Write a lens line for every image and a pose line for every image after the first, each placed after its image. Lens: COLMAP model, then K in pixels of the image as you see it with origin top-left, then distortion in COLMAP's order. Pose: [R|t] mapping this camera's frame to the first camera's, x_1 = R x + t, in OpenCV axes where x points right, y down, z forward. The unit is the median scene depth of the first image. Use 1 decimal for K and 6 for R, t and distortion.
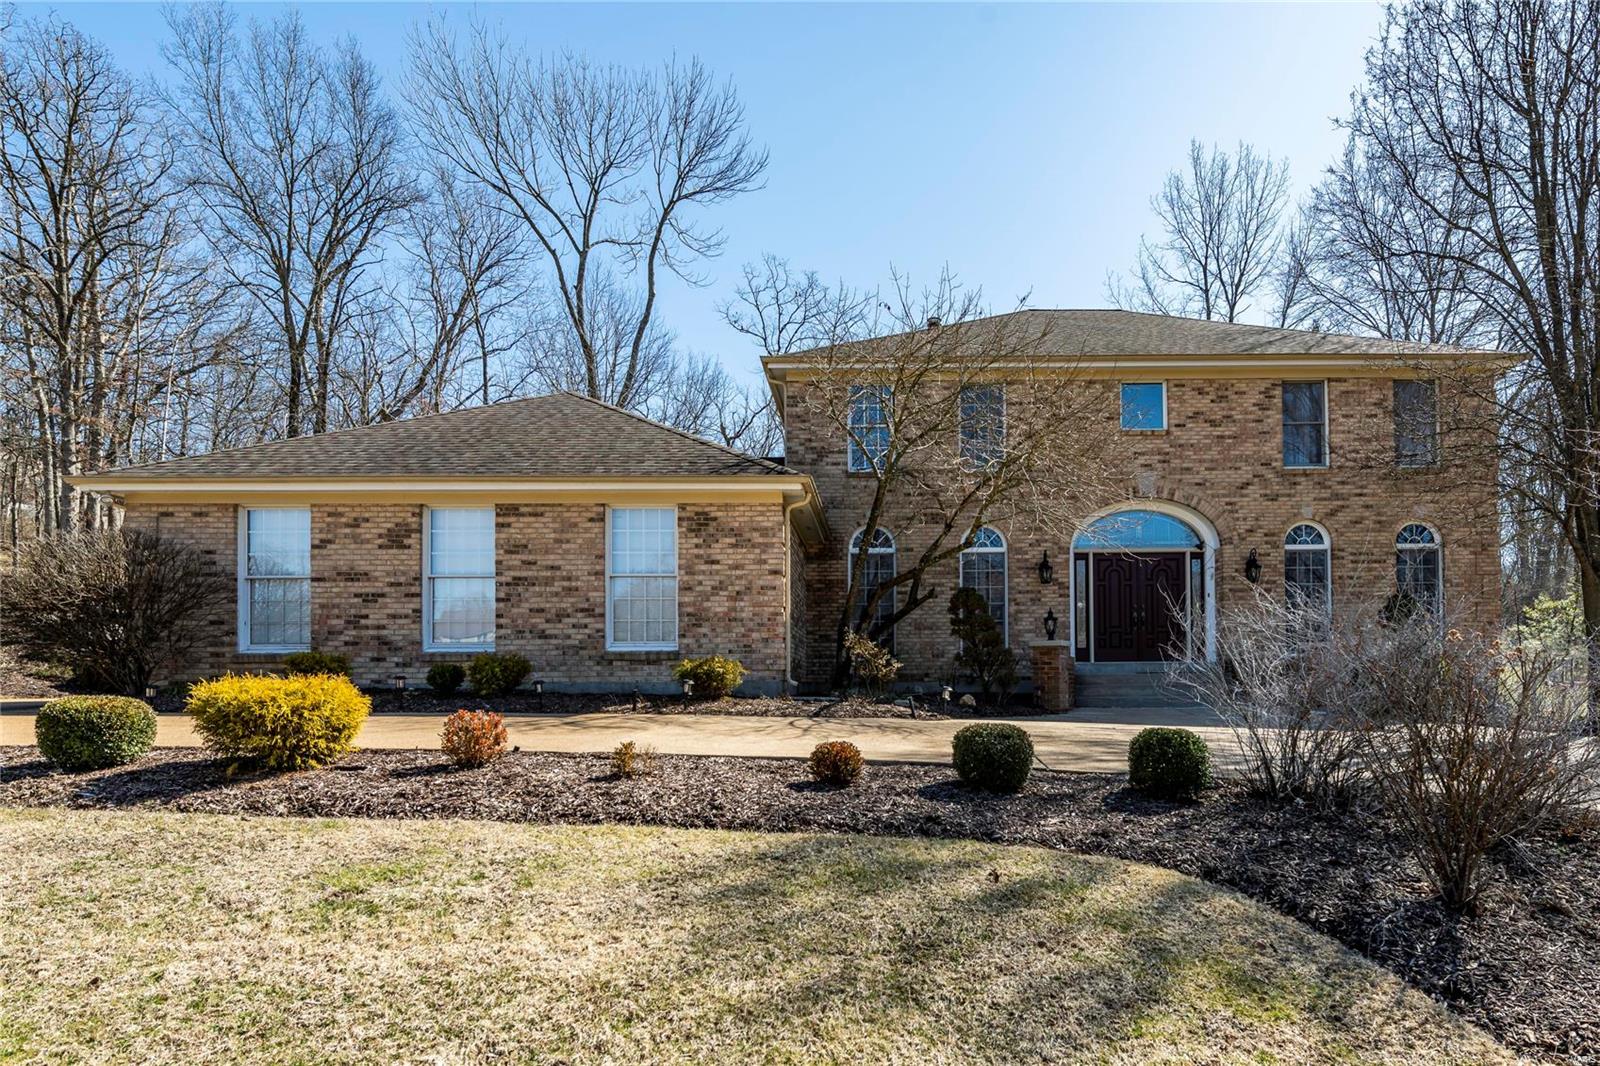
lens RADIAL K [[801.8, 0, 848.0], [0, 801.8, 555.8], [0, 0, 1]] dist [-0.001752, -0.000231]
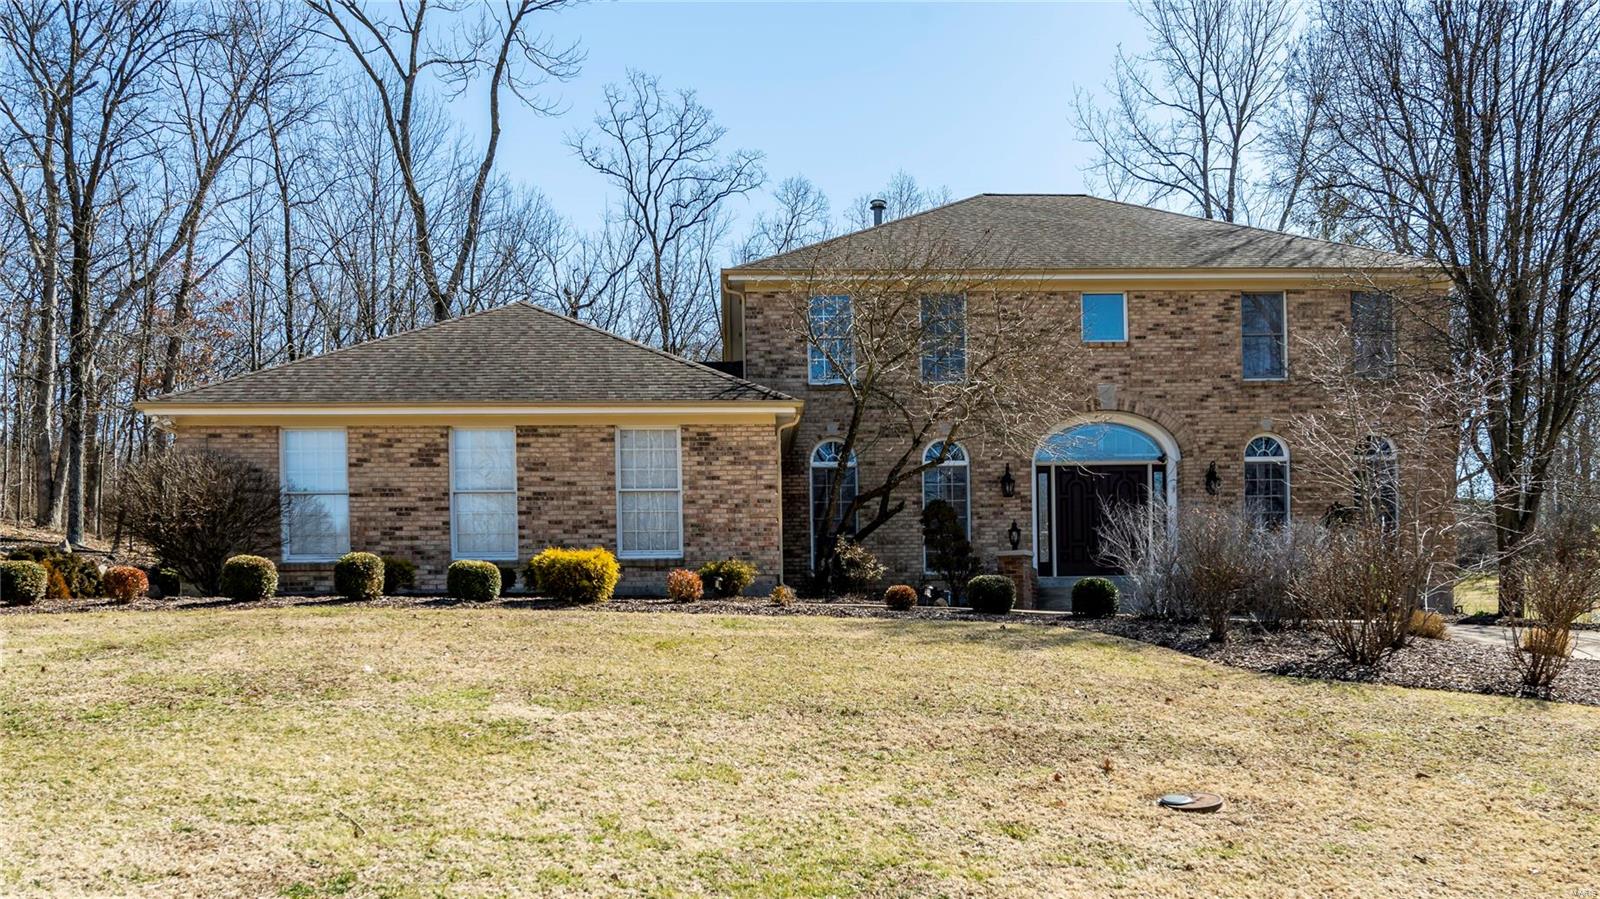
lens RADIAL K [[989.8, 0, 800.0], [0, 989.8, 449.5], [0, 0, 1]] dist [-0.004485, -0.000826]
pose [[0.999138, -0.002281, 0.041457, -0.106374], [0.002948, 0.999867, -0.016022, -0.009003], [-0.041415, 0.016130, 0.999012, -0.371530]]
